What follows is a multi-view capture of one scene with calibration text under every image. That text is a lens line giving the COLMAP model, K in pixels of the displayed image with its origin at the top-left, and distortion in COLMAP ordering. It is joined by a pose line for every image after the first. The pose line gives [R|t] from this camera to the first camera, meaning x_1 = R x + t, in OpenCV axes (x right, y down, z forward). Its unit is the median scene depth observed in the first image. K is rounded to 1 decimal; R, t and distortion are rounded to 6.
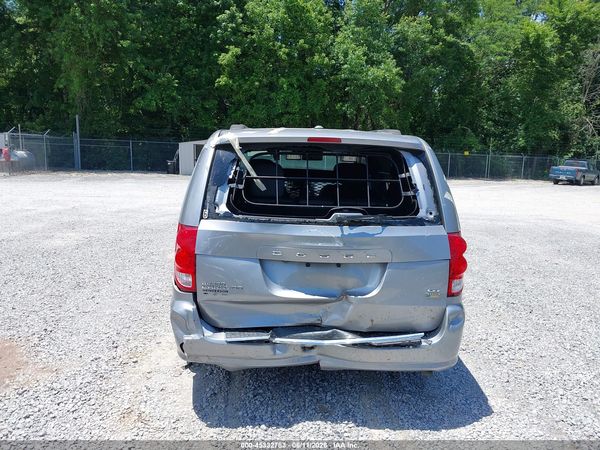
lens RADIAL K [[473.9, 0, 300.0], [0, 473.9, 225.0], [0, 0, 1]] dist [0.024183, -0.009293]
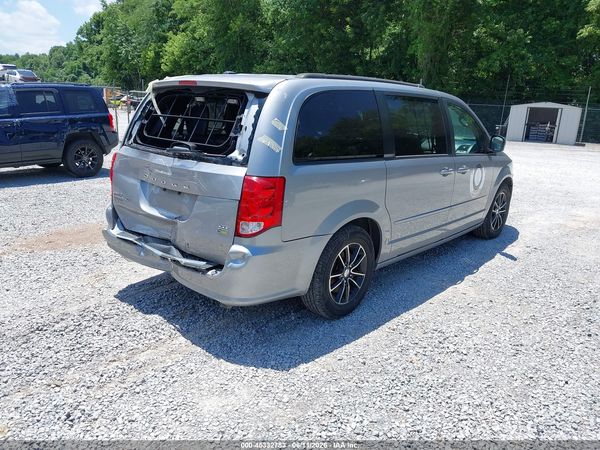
lens RADIAL K [[473.9, 0, 300.0], [0, 473.9, 225.0], [0, 0, 1]] dist [0.024183, -0.009293]
pose [[0.727118, 0.173583, -0.664205, 1.077850], [-0.126788, 0.984817, 0.118574, -0.012795], [0.674703, -0.002004, 0.738087, 0.339517]]
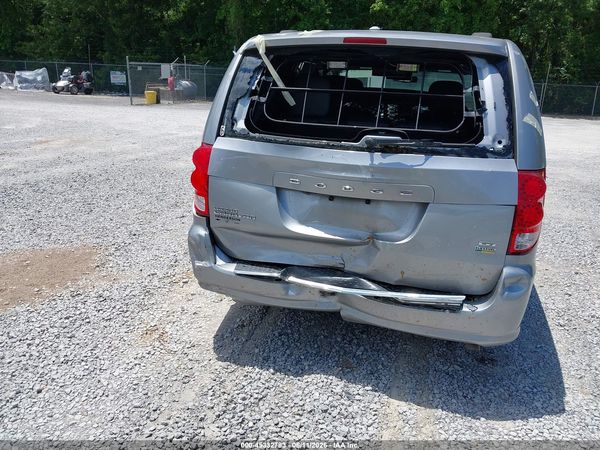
lens RADIAL K [[473.9, 0, 300.0], [0, 473.9, 225.0], [0, 0, 1]] dist [0.024183, -0.009293]
pose [[0.948703, 0.099854, -0.299987, 0.218539], [-0.059688, 0.988321, 0.140211, 0.018130], [0.310484, -0.115112, 0.943583, 0.188307]]
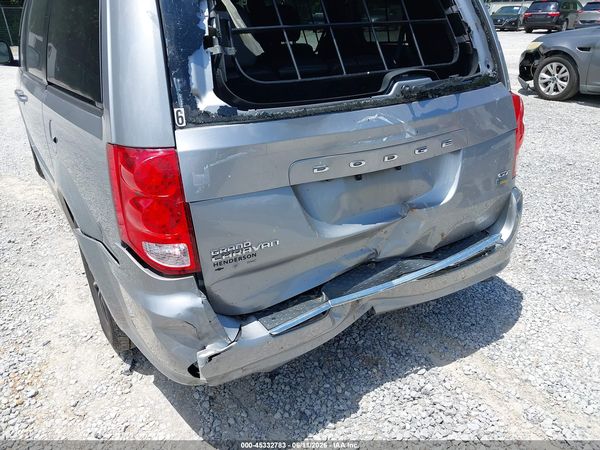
lens RADIAL K [[473.9, 0, 300.0], [0, 473.9, 225.0], [0, 0, 1]] dist [0.024183, -0.009293]
pose [[0.863960, -0.252768, 0.435524, -0.329859], [0.129453, 0.947309, 0.292996, -0.044979], [-0.486636, -0.196757, 0.851159, 0.501357]]
